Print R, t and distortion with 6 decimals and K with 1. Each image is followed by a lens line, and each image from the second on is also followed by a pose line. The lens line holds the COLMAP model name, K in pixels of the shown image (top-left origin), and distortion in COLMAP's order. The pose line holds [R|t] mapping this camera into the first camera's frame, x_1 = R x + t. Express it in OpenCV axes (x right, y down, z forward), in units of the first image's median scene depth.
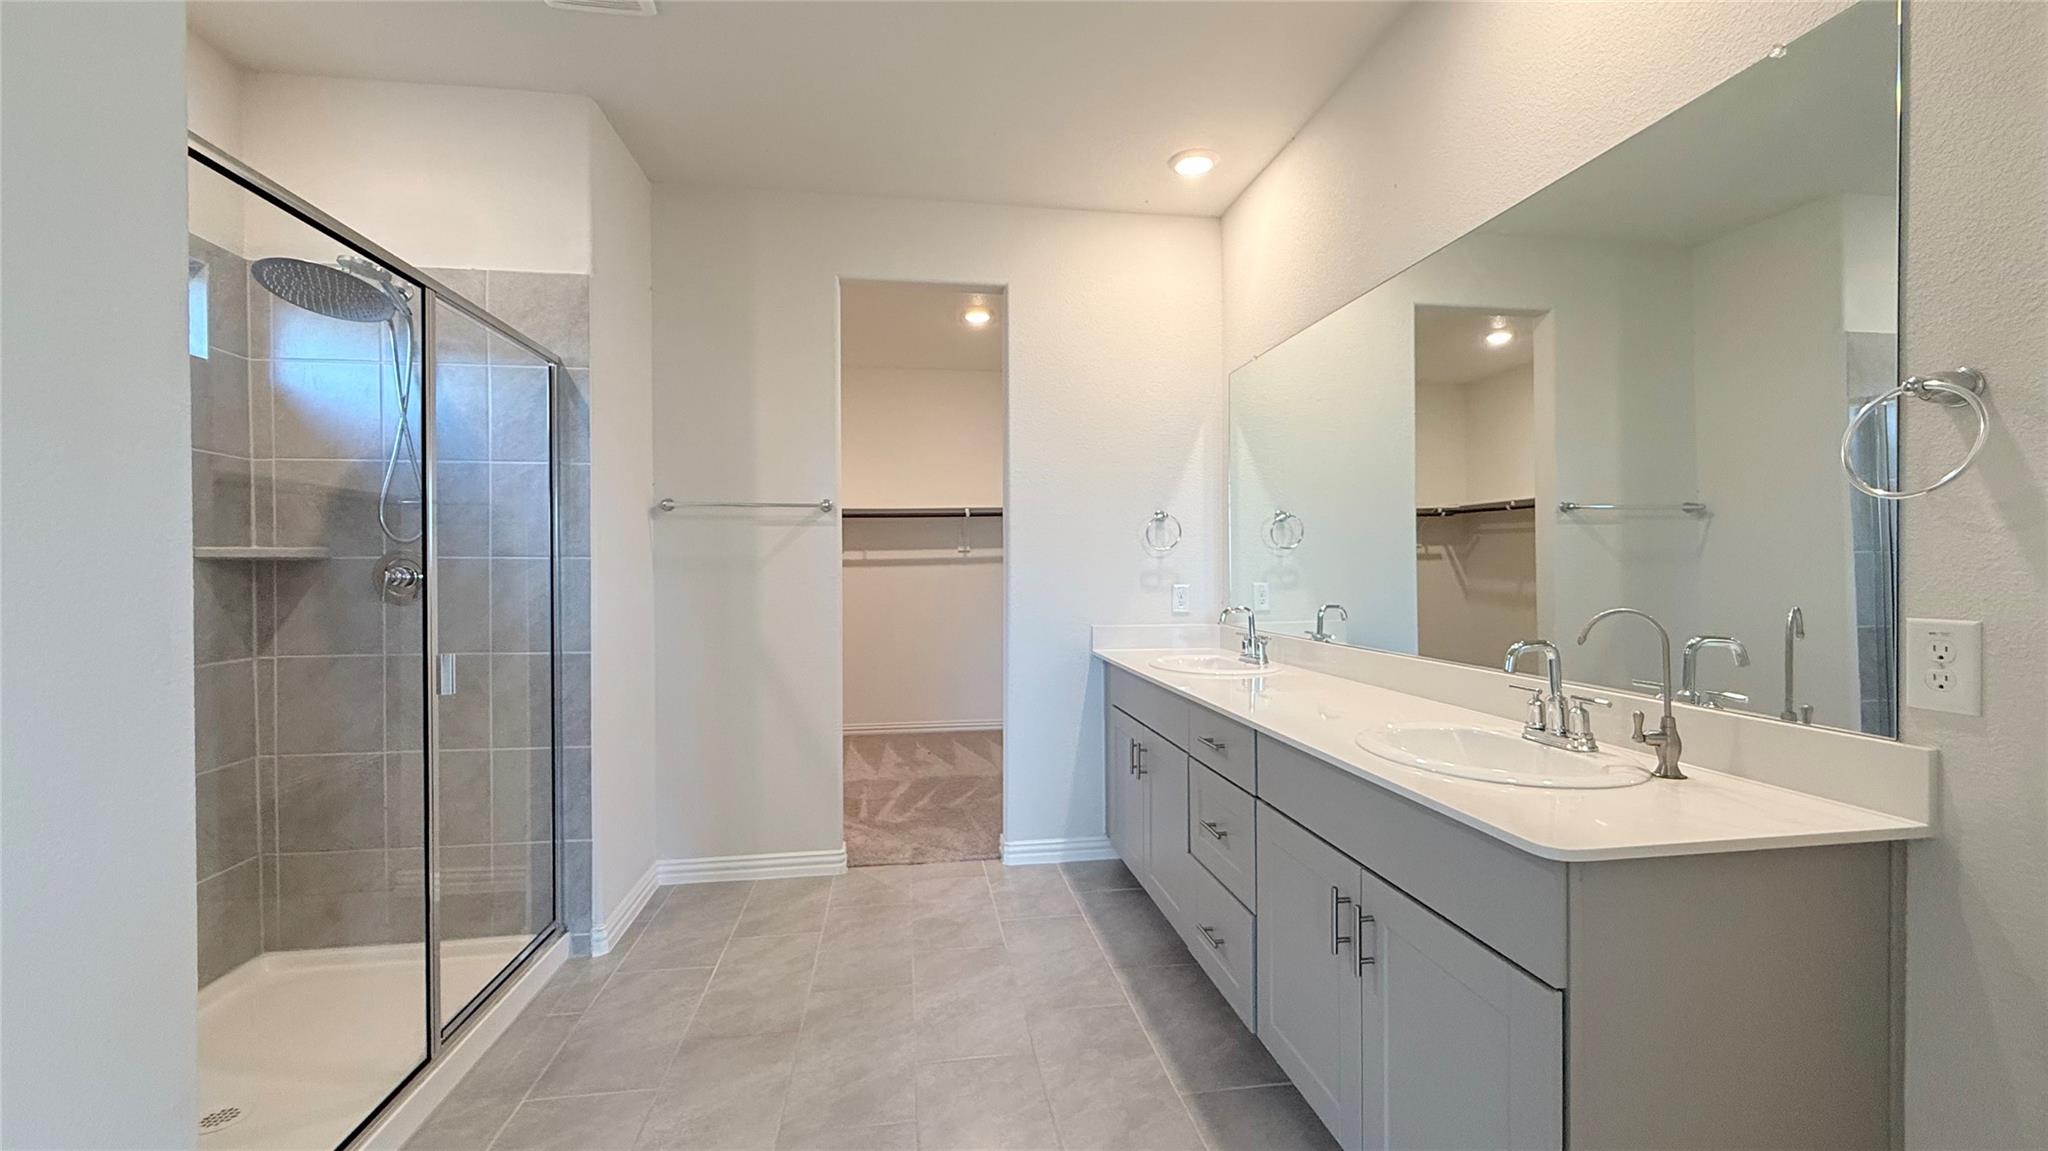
lens RADIAL K [[818.6, 0, 1024.0], [0, 818.6, 575.5], [0, 0, 1]] dist [-0.000741, 0.000107]
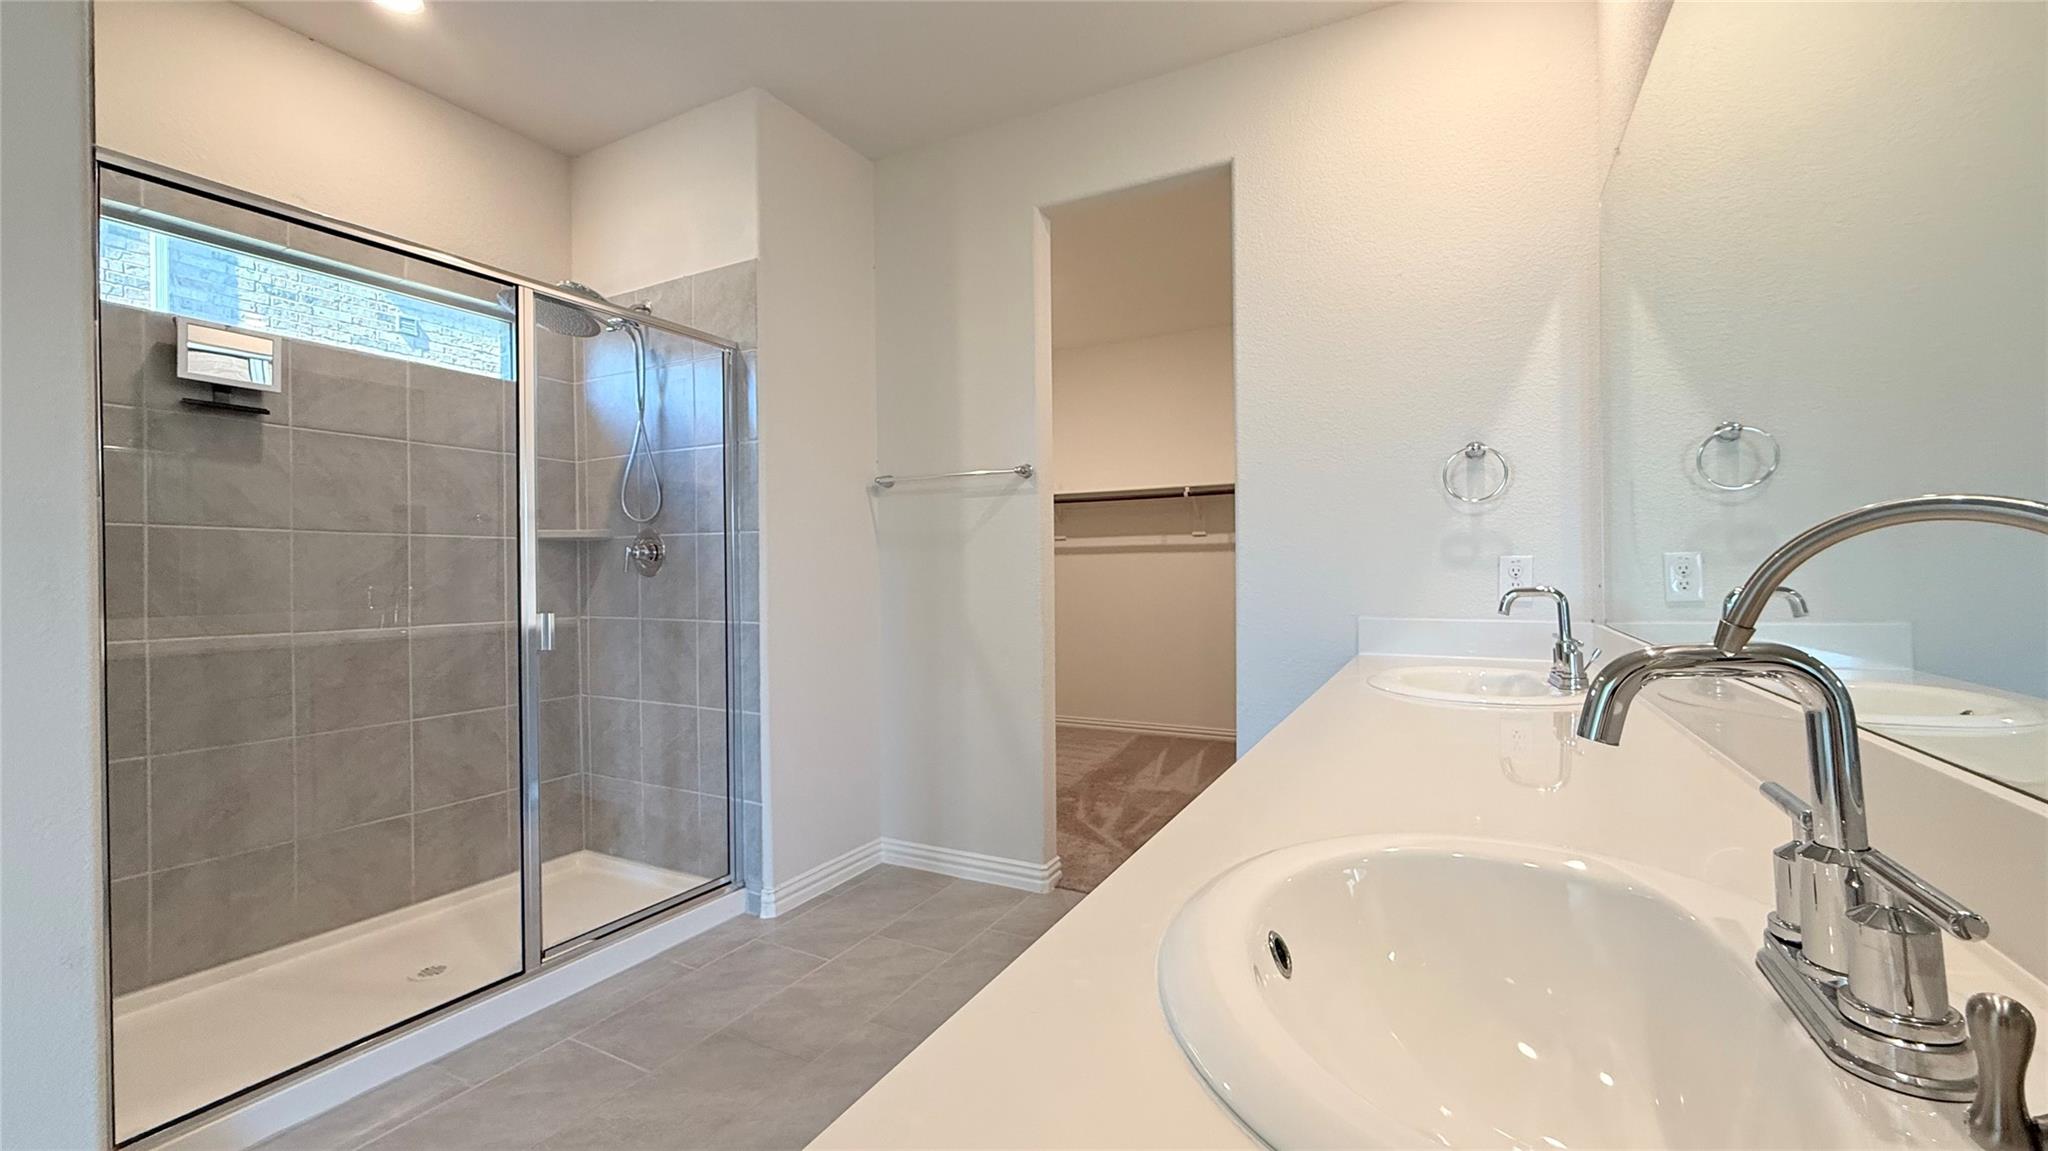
lens RADIAL K [[818.6, 0, 1024.0], [0, 818.6, 575.5], [0, 0, 1]] dist [-0.000741, 0.000107]
pose [[0.803093, -0.000403, -0.595854, 0.355866], [0.001454, 0.999998, 0.001283, 0.032752], [0.595852, -0.001897, 0.803092, 0.367014]]
